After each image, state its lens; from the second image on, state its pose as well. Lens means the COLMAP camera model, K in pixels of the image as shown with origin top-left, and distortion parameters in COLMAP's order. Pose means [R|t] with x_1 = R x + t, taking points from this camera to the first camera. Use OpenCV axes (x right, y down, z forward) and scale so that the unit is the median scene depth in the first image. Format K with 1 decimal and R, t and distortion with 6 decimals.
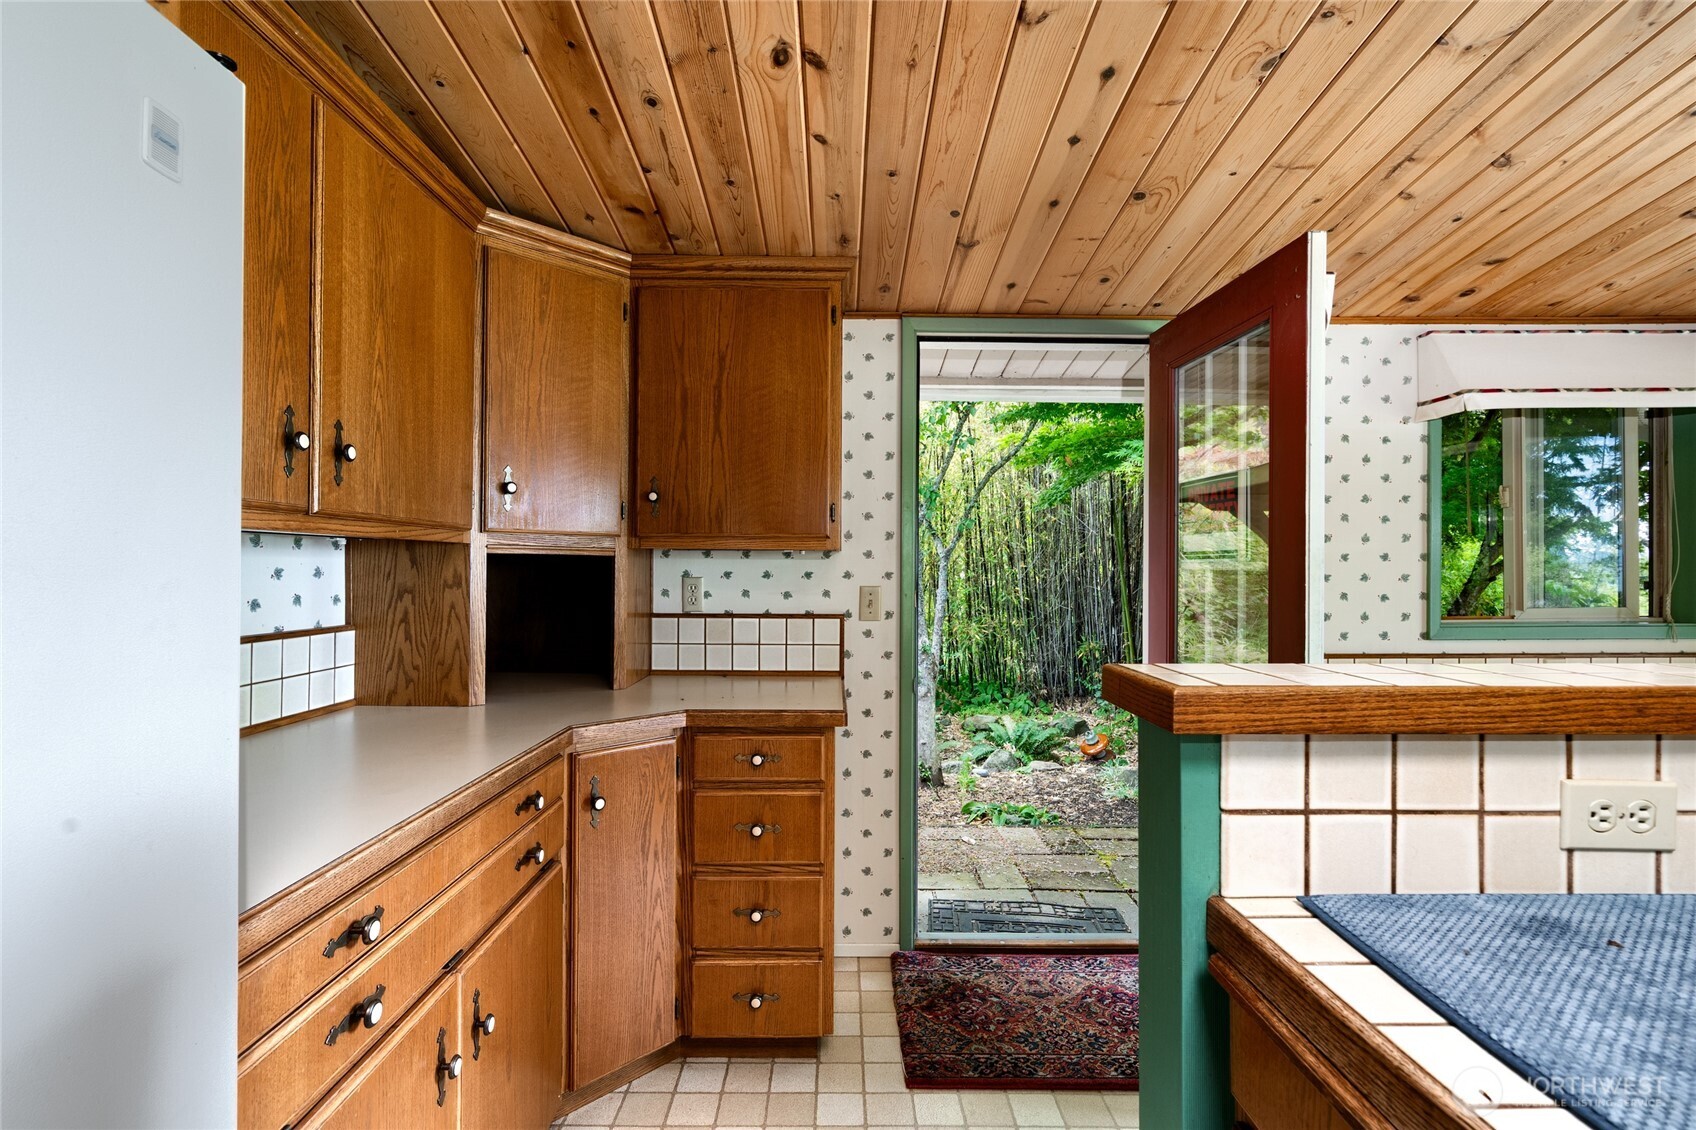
lens RADIAL K [[787.5, 0, 846.7], [0, 787.5, 569.5], [0, 0, 1]] dist [0.000078, 0.000209]
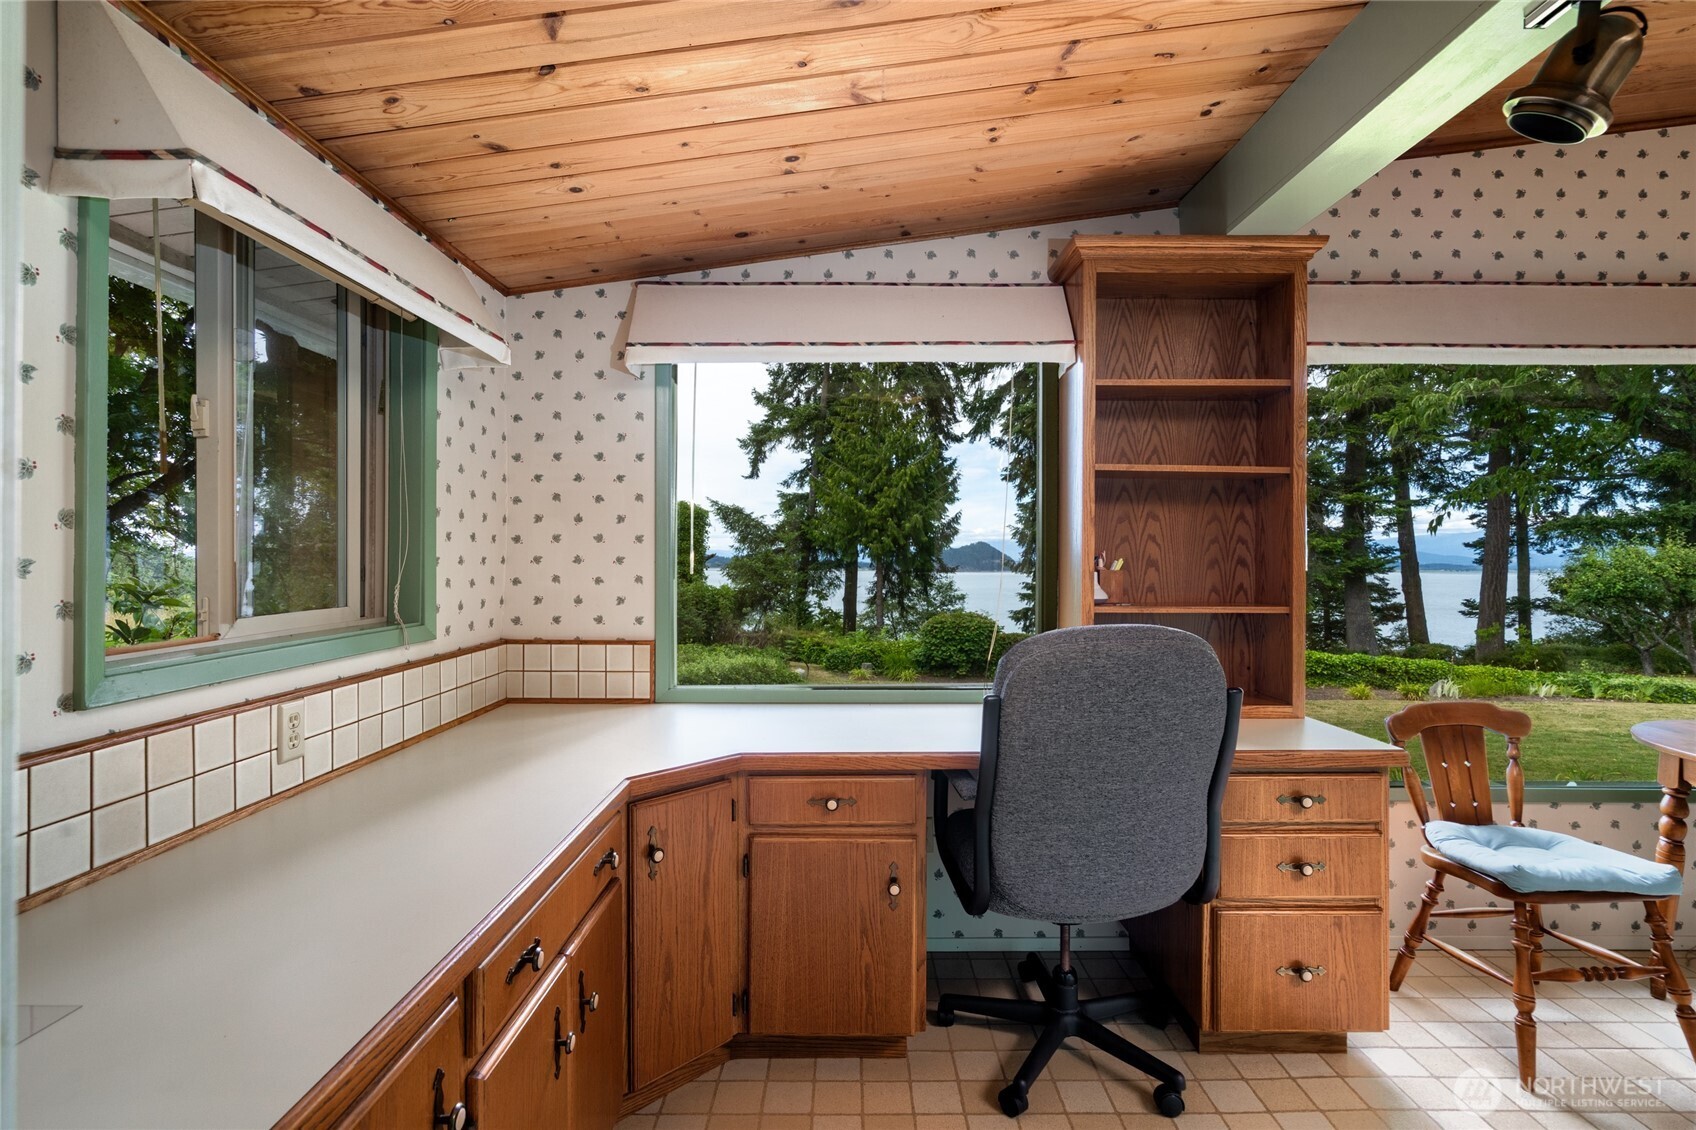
lens RADIAL K [[787.5, 0, 848.2], [0, 787.5, 566.9], [0, 0, 1]] dist [0.000078, 0.000209]
pose [[0.012146, -0.009271, 0.999883, 0.333290], [-0.008999, 0.999916, 0.009381, 0.002634], [-0.999886, -0.009112, 0.012062, 0.614013]]
